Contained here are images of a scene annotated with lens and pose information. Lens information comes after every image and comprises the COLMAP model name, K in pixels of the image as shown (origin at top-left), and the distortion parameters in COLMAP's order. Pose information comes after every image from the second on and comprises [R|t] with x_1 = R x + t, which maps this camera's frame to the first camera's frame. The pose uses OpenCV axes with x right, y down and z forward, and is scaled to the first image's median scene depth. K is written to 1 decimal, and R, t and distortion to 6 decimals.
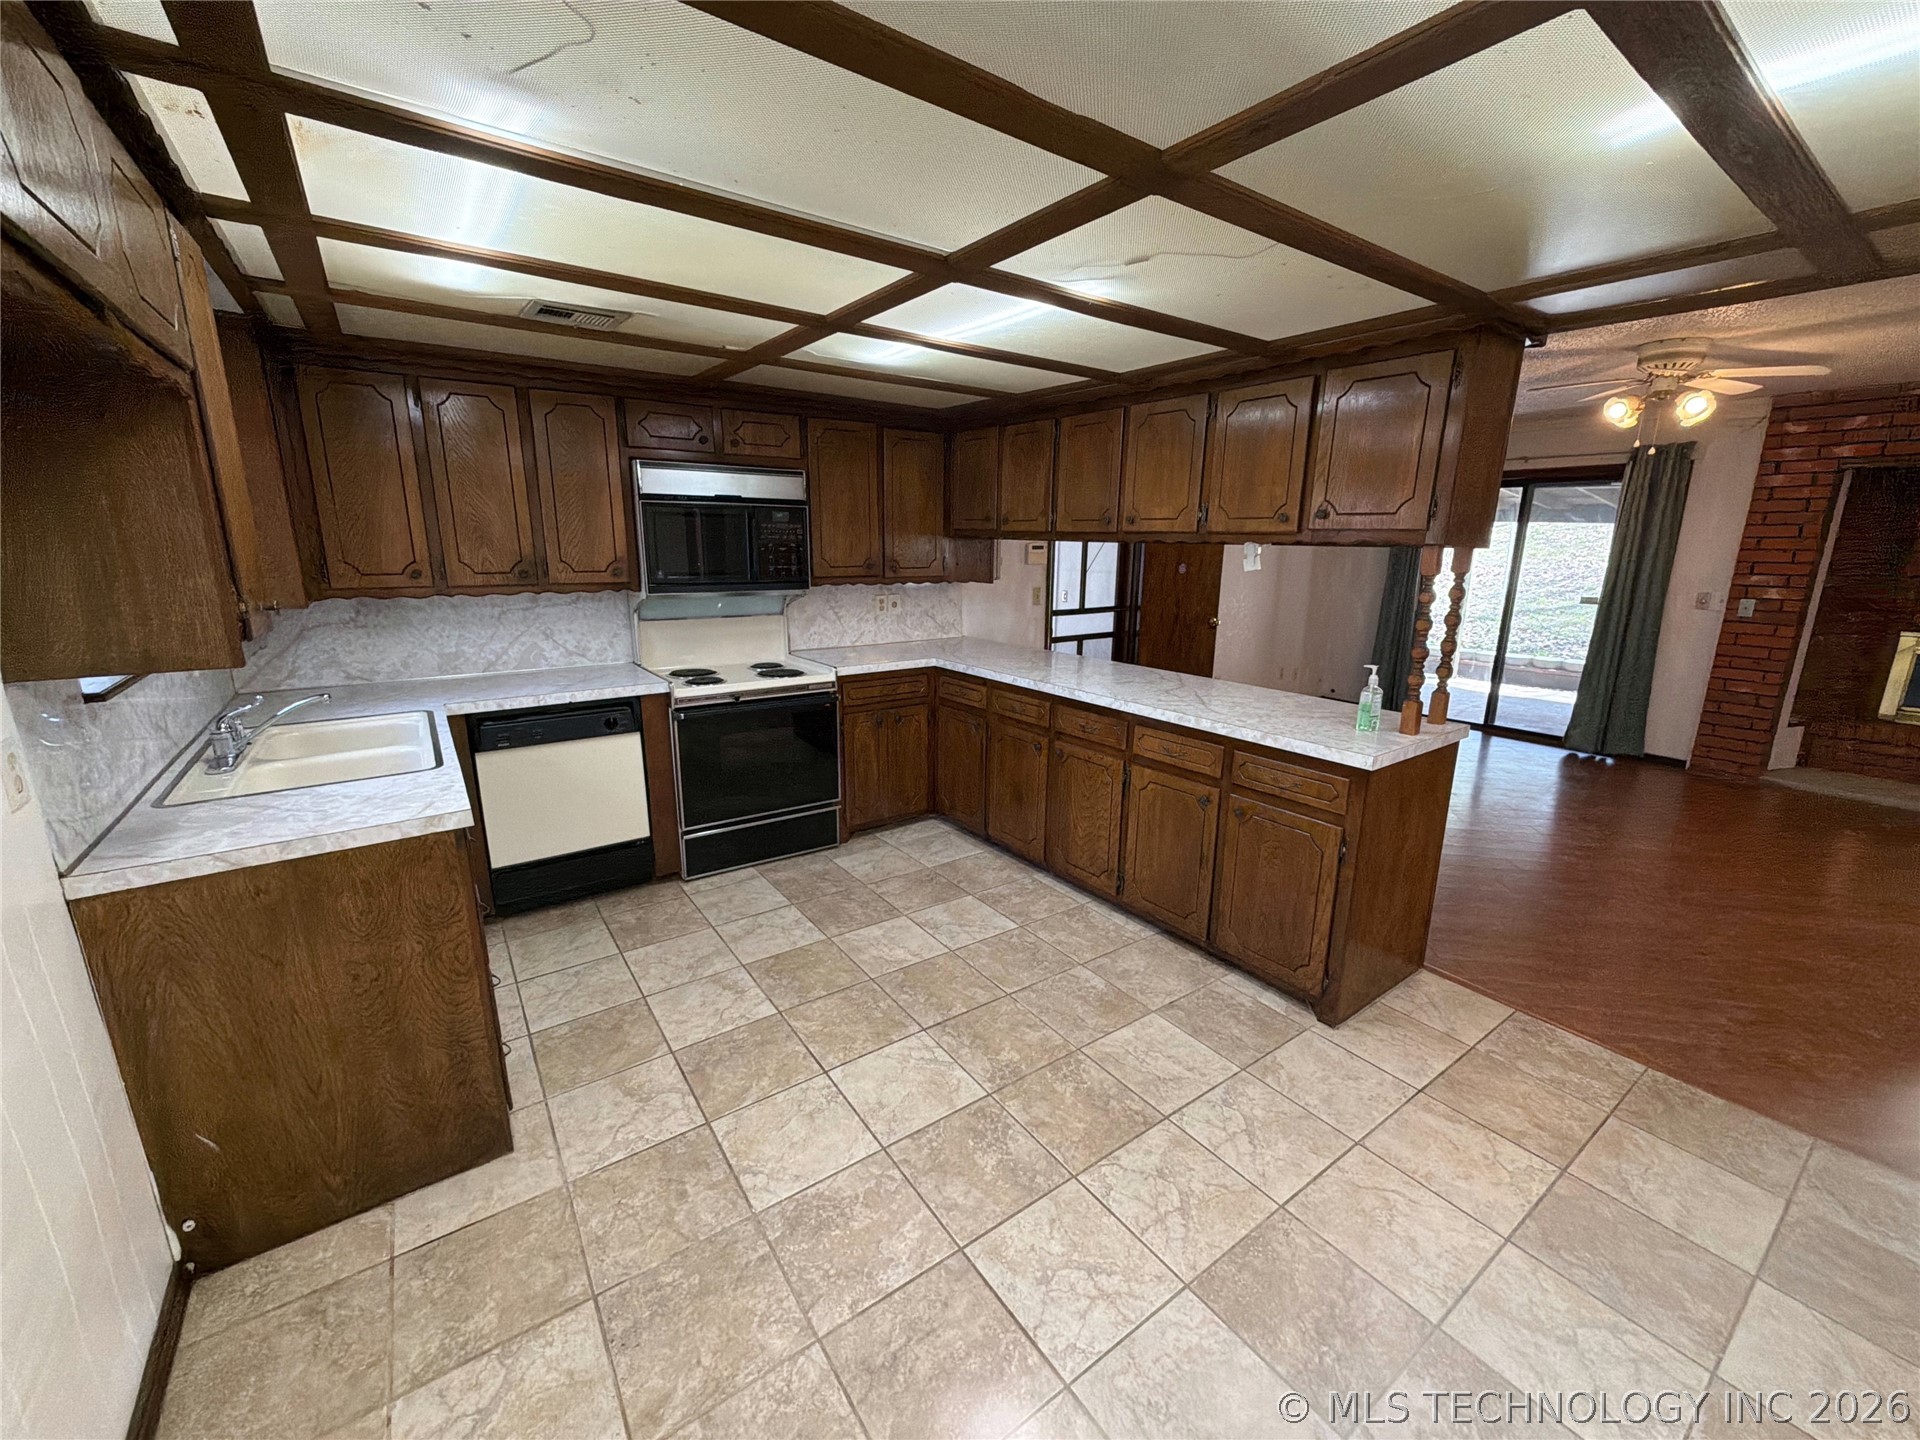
lens RADIAL K [[762.7, 0, 956.5], [0, 762.7, 722.5], [0, 0, 1]] dist [-0.000013, -0.000388]
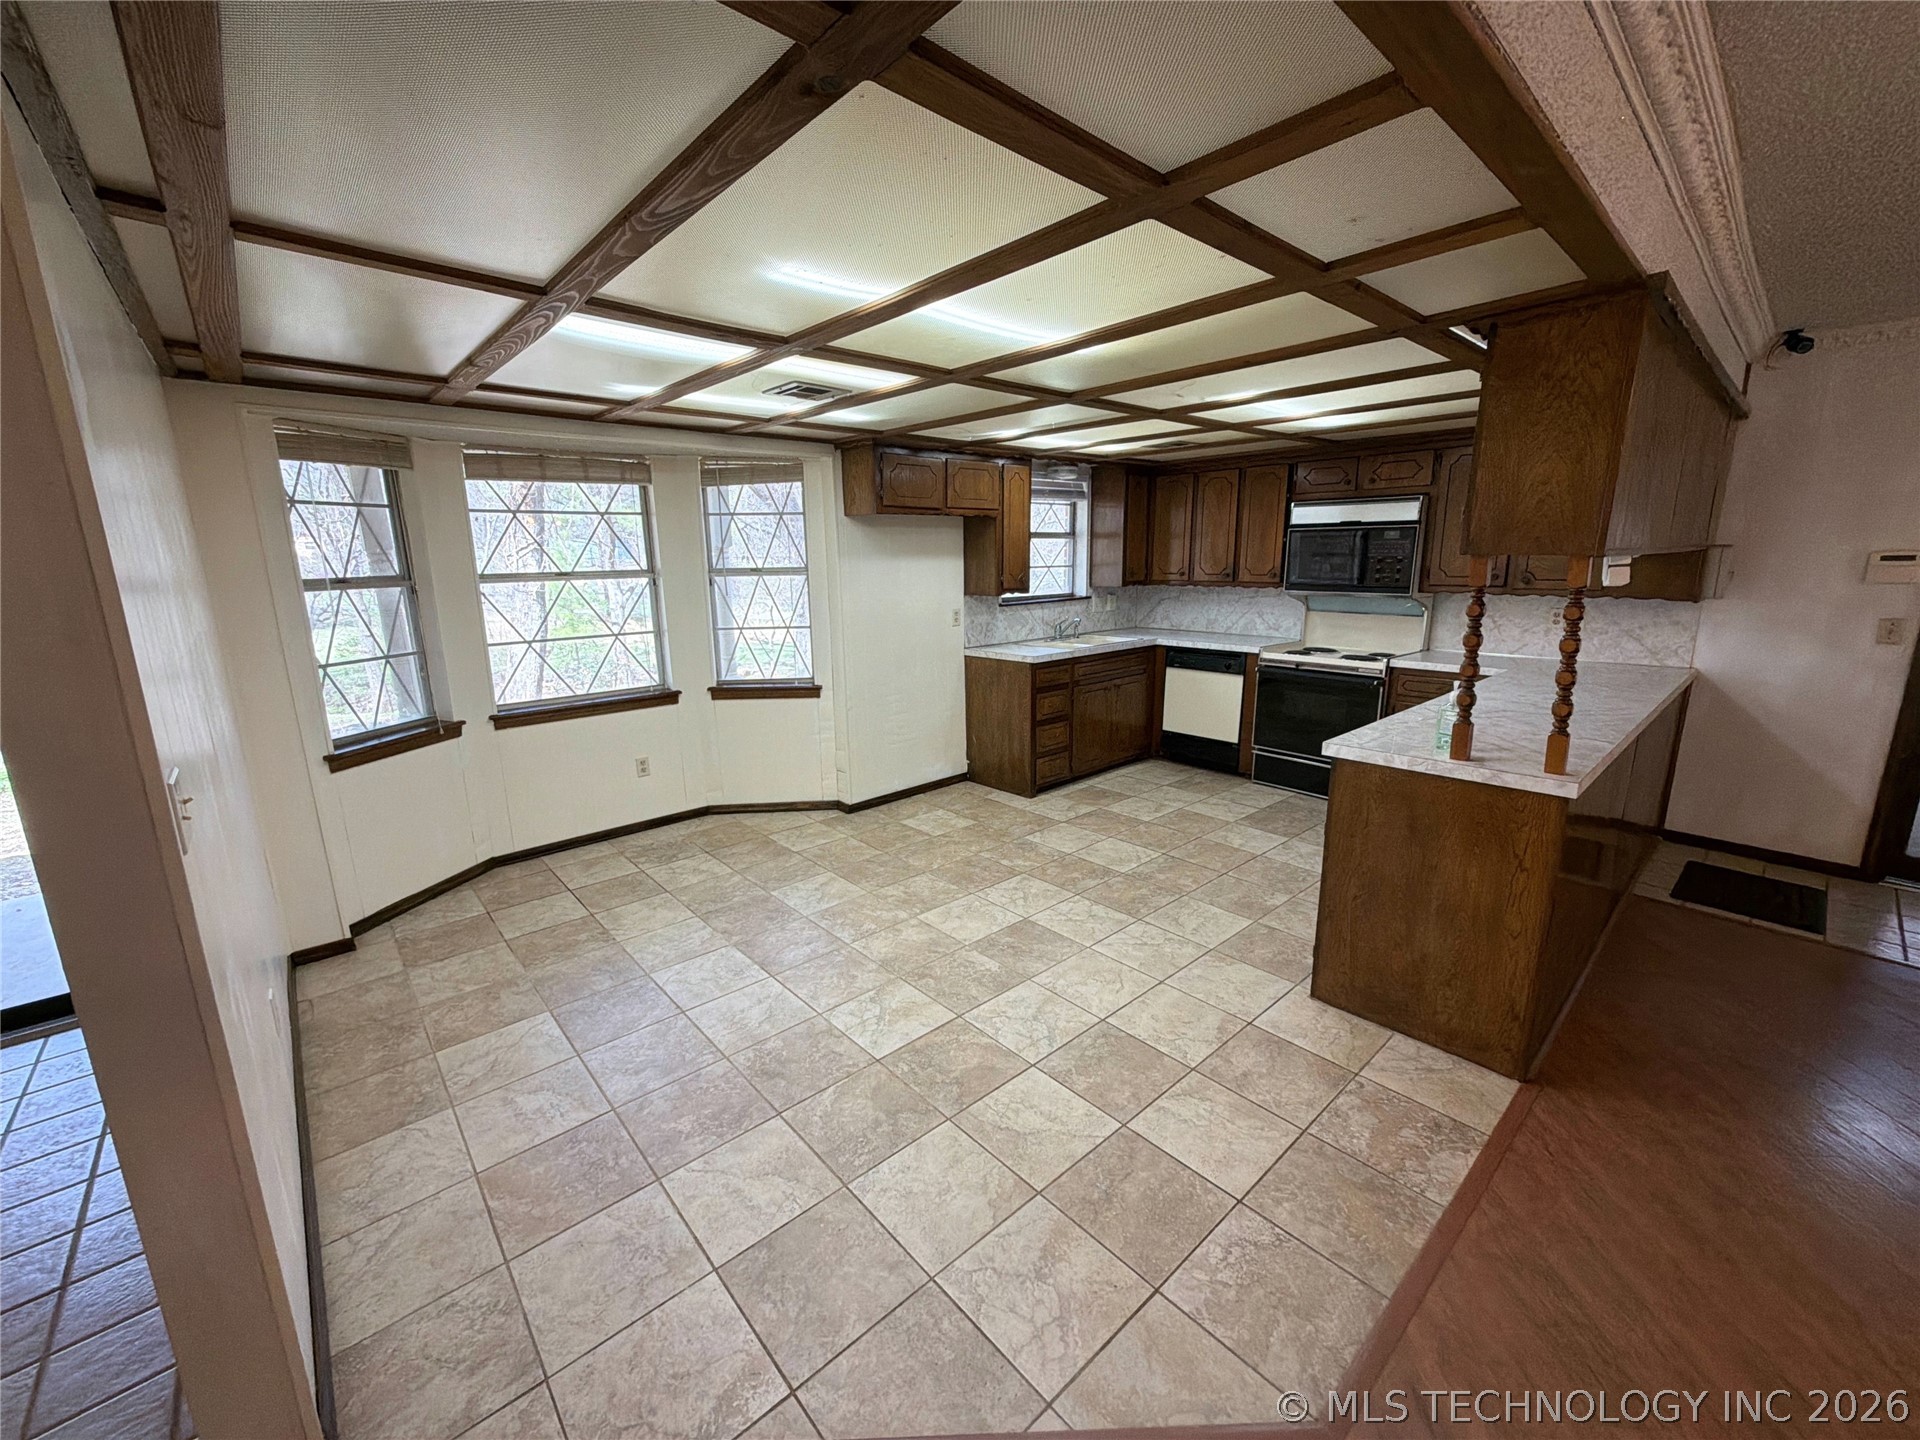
lens RADIAL K [[762.7, 0, 959.5], [0, 762.7, 717.2], [0, 0, 1]] dist [-0.000013, -0.000388]
pose [[0.111929, 0.197859, -0.973819, 1.254676], [-0.220555, 0.960481, 0.169799, -0.050692], [0.968931, 0.195776, 0.151144, 0.238182]]
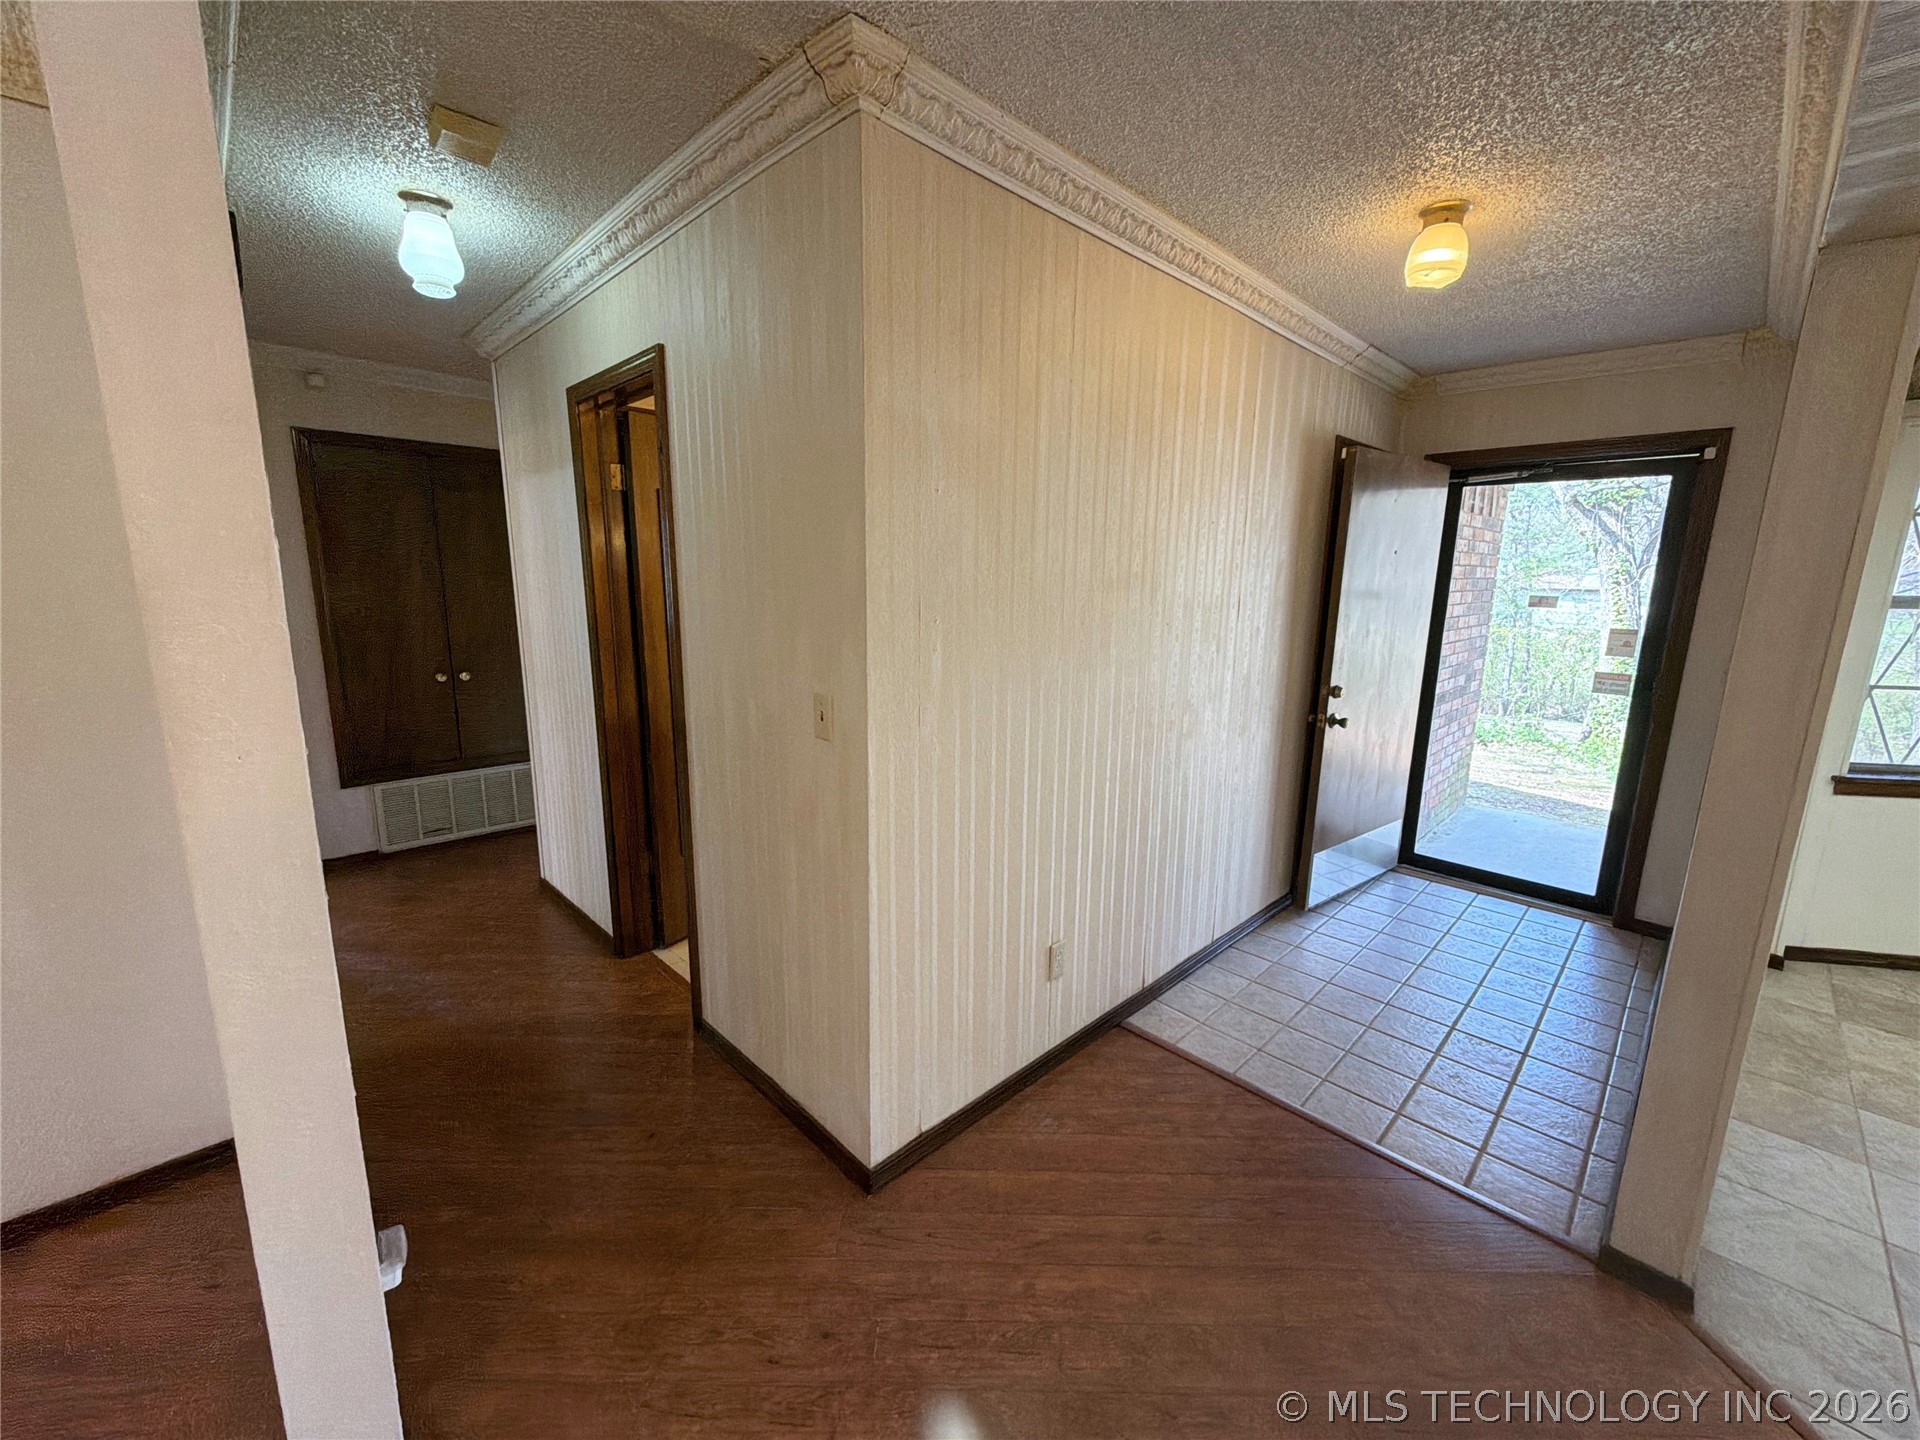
lens RADIAL K [[762.7, 0, 964.7], [0, 762.7, 717.6], [0, 0, 1]] dist [-0.000013, -0.000388]
pose [[-0.986950, 0.014506, -0.160369, 1.479980], [-0.053379, 0.910148, 0.410831, -0.060257], [0.151919, 0.414030, -0.897496, 0.274854]]
